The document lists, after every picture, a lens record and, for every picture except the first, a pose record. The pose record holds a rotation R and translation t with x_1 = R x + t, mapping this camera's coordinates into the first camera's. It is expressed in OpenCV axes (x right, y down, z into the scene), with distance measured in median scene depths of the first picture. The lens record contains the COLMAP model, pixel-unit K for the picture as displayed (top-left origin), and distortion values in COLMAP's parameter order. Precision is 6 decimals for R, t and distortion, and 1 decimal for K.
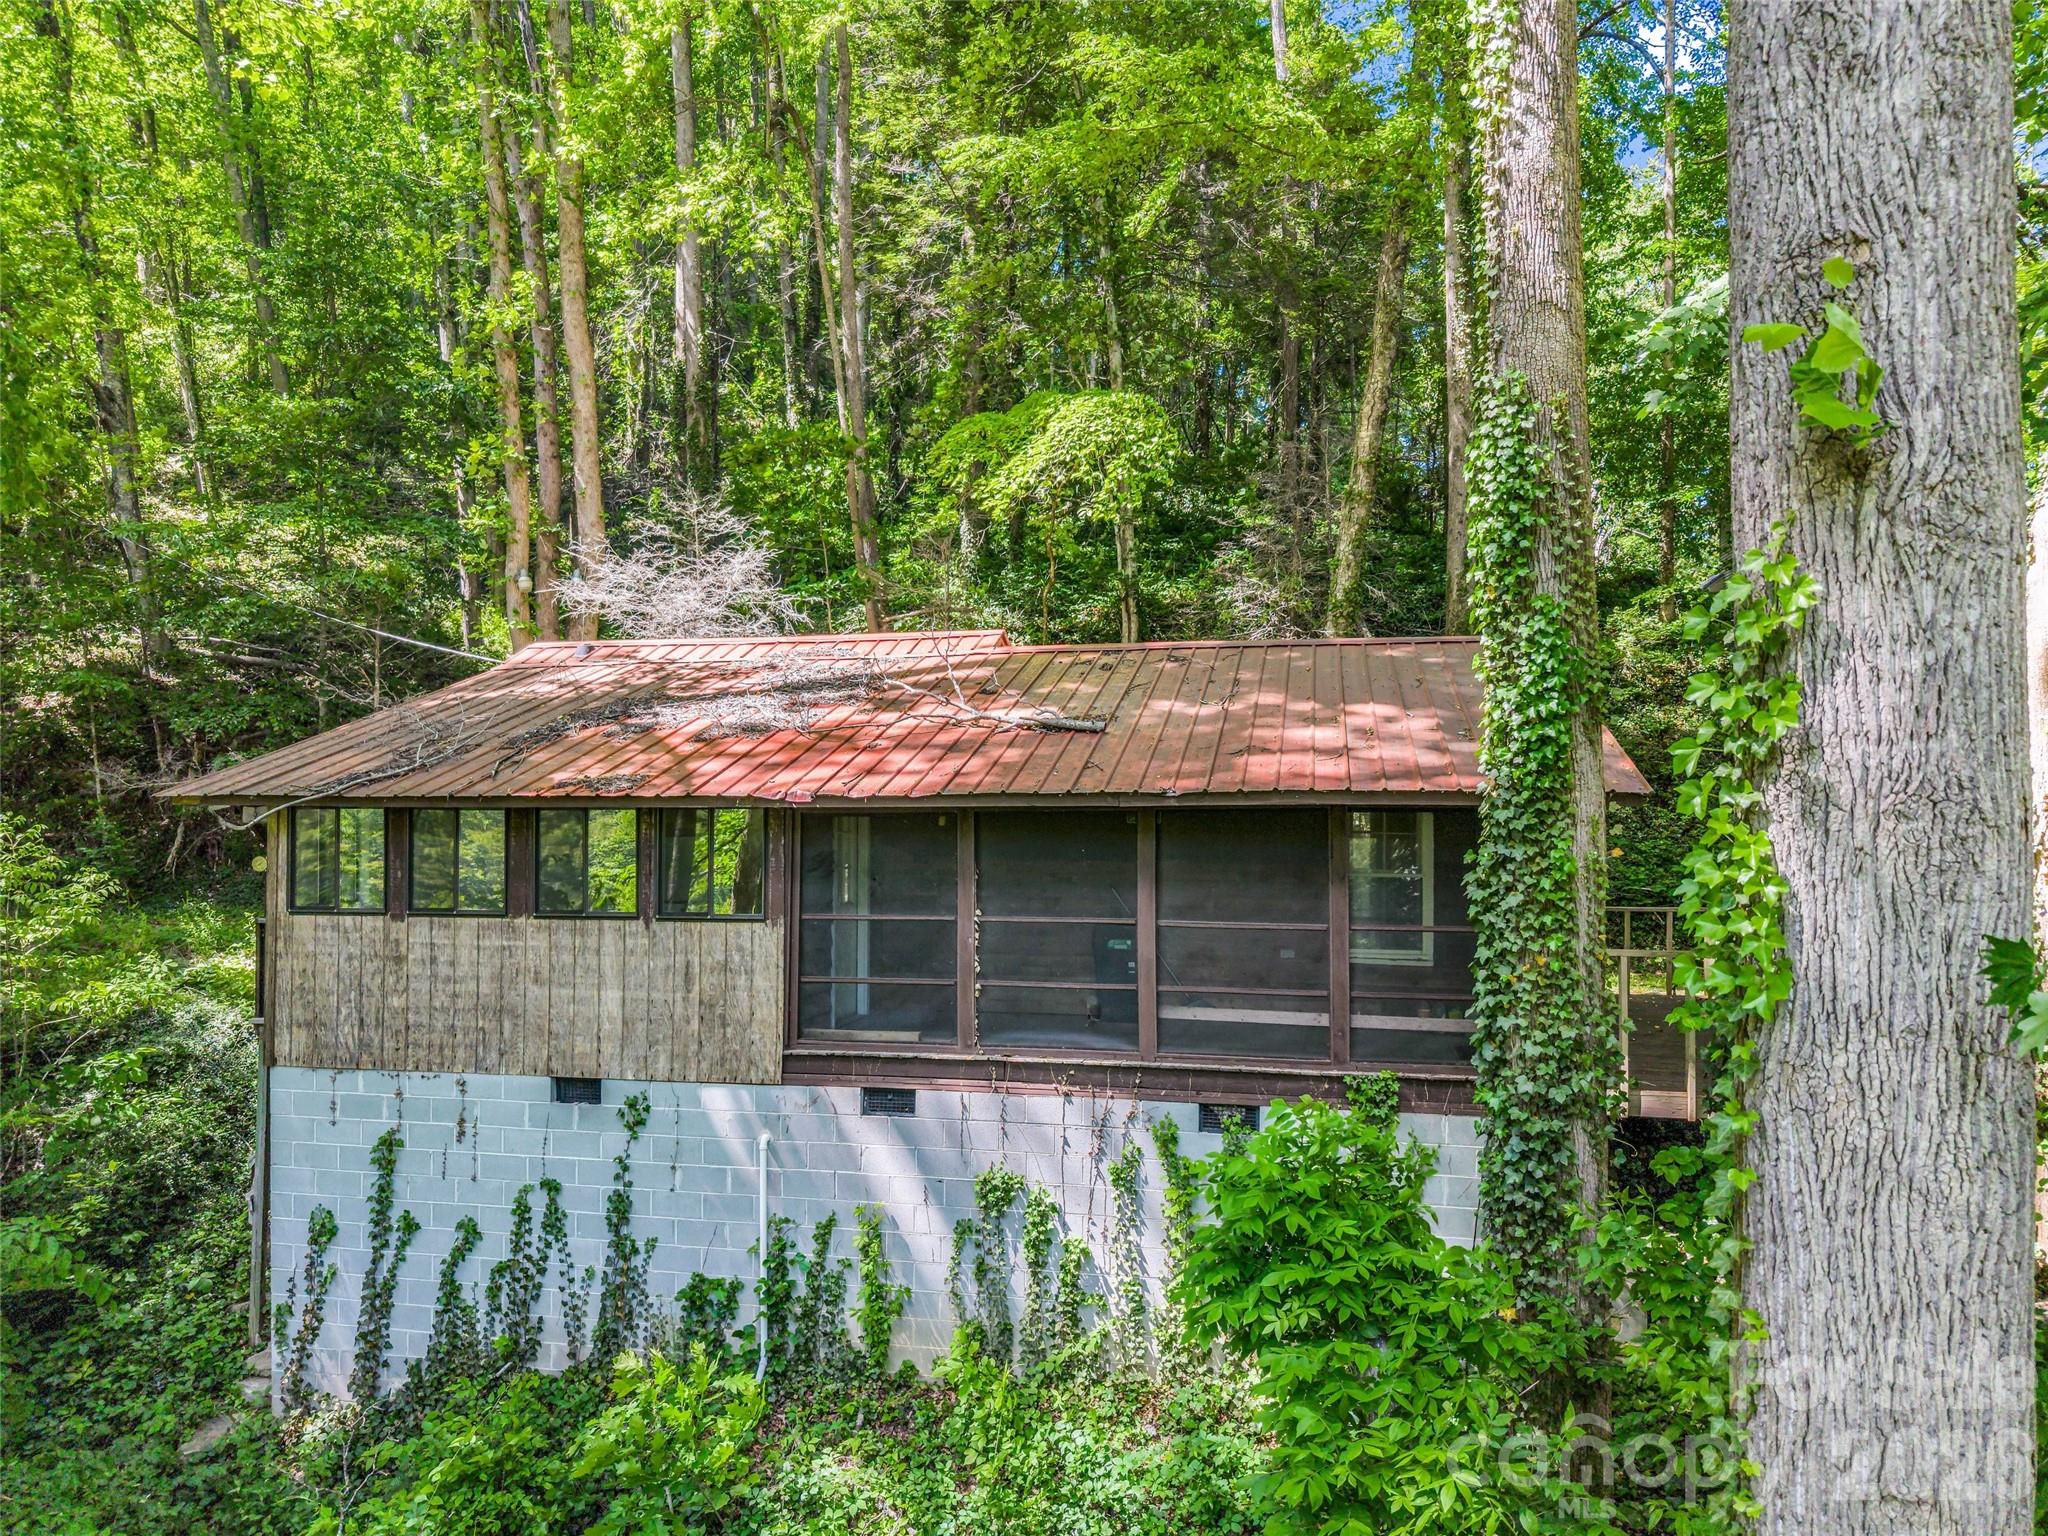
lens RADIAL K [[1389.1, 0, 1024.1], [0, 1389.1, 763.2], [0, 0, 1]] dist [0.003707, -0.000530]
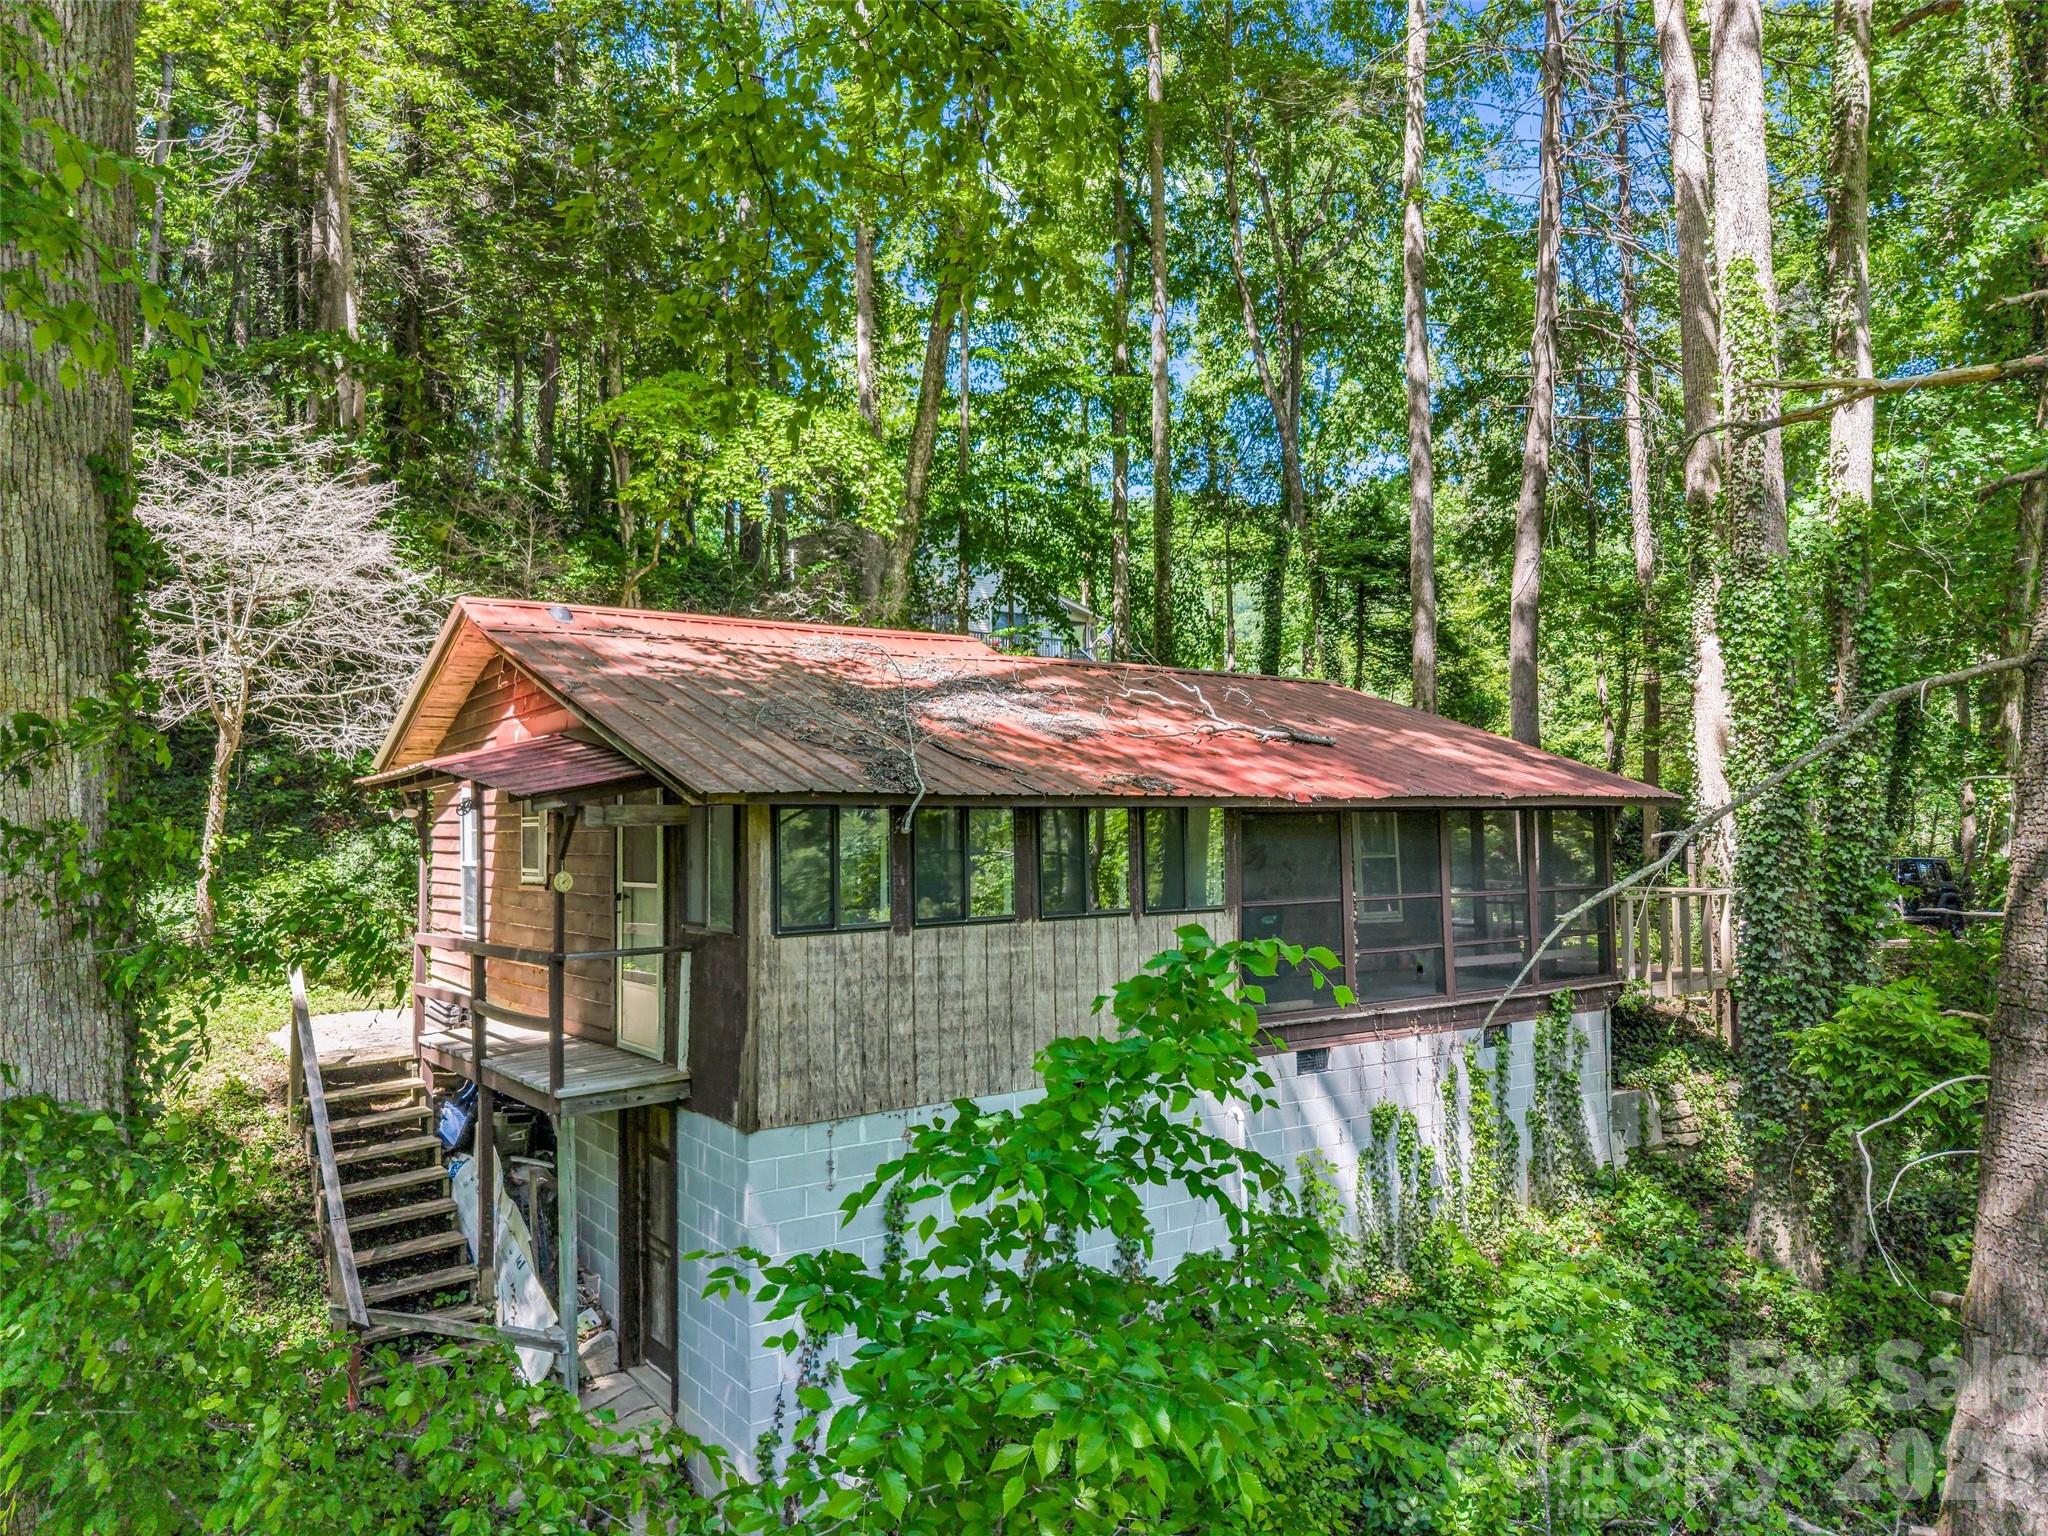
lens RADIAL K [[1389.1, 0, 1024.1], [0, 1389.1, 763.2], [0, 0, 1]] dist [0.003707, -0.000530]
pose [[0.669647, 0.034714, 0.741868, -1.131622], [-0.022463, 0.999397, -0.026489, 0.031708], [-0.742340, 0.001074, 0.670023, 0.402565]]
